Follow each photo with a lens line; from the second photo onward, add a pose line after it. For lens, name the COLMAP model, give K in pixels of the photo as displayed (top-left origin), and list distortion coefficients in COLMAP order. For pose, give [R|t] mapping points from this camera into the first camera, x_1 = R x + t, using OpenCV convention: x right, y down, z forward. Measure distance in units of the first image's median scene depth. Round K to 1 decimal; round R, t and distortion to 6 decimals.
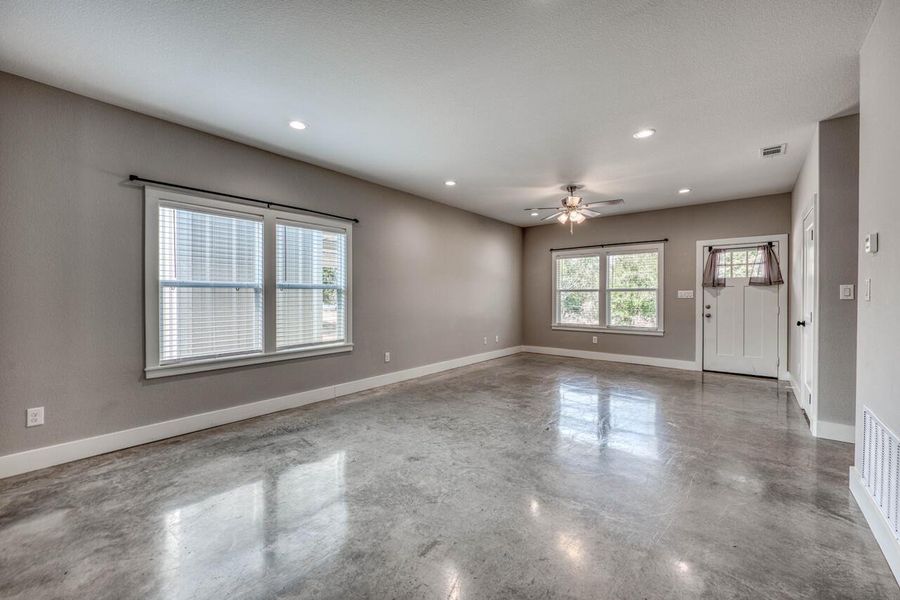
lens RADIAL K [[362.9, 0, 445.2], [0, 362.9, 300.7], [0, 0, 1]] dist [-0.002381, -0.000092]
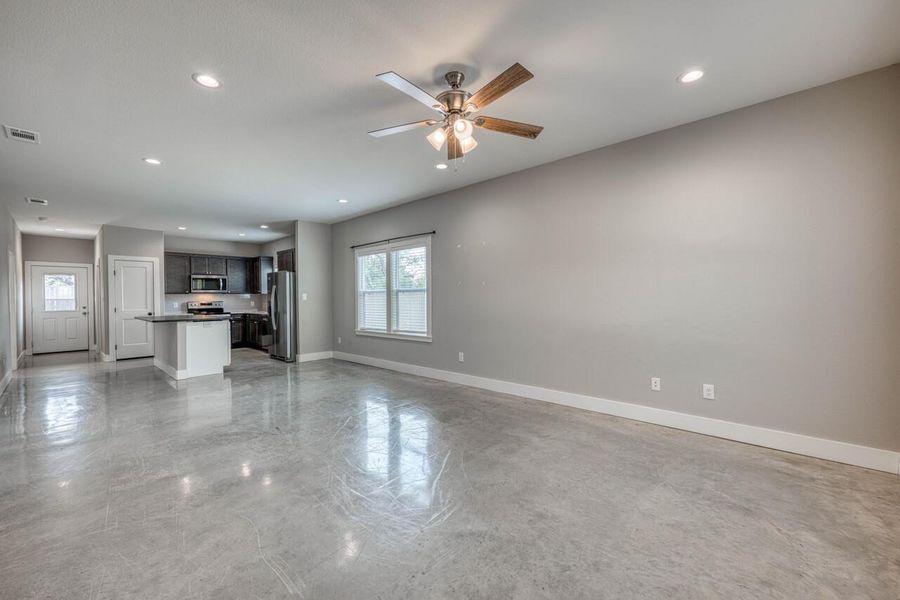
lens RADIAL K [[362.9, 0, 448.7], [0, 362.9, 300.6], [0, 0, 1]] dist [-0.002381, -0.000092]
pose [[-0.051481, 0.010726, -0.998616, 0.765534], [-0.000567, 0.999942, 0.010769, -0.011109], [0.998674, 0.001121, -0.051472, 0.922132]]
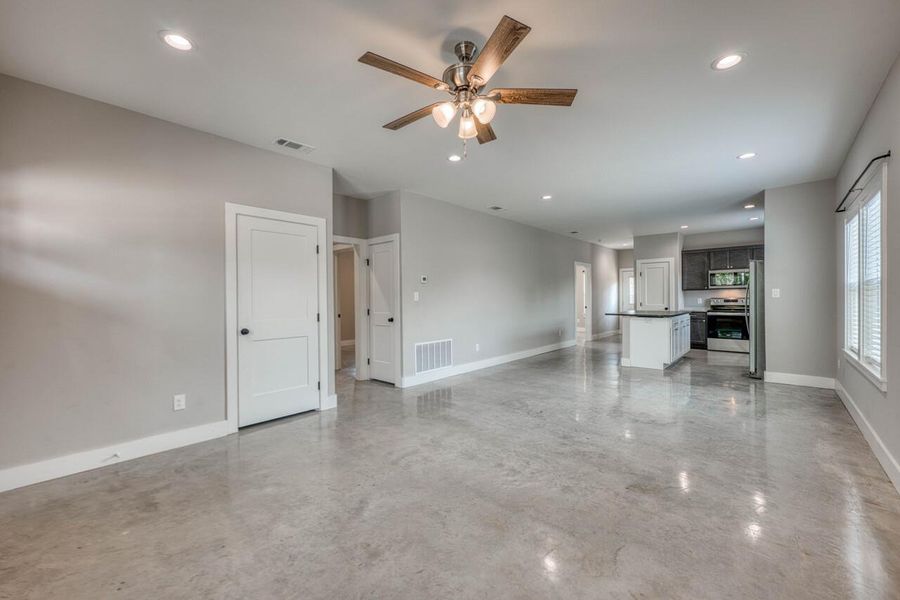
lens RADIAL K [[362.9, 0, 443.3], [0, 362.9, 299.4], [0, 0, 1]] dist [-0.002381, -0.000092]
pose [[-0.998972, 0.009549, 0.044316, 0.324983], [0.010207, 0.999841, 0.014652, -0.016573], [-0.044169, 0.015089, -0.998910, 1.303610]]
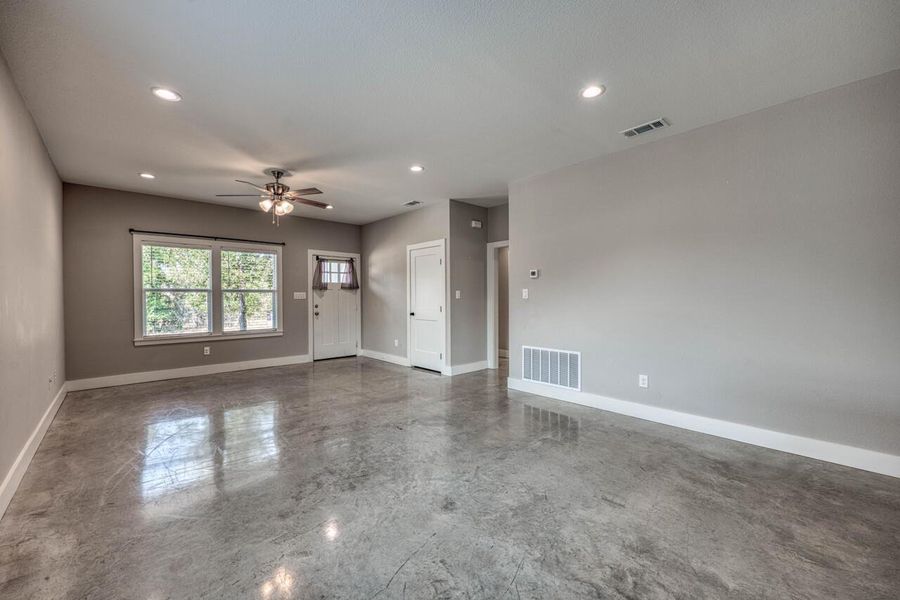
lens RADIAL K [[362.9, 0, 449.2], [0, 362.9, 300.4], [0, 0, 1]] dist [-0.002381, -0.000092]
pose [[0.132465, -0.010874, 0.991128, -0.418446], [0.016732, 0.999822, 0.008733, -0.006099], [-0.991046, 0.015426, 0.132623, 0.435180]]
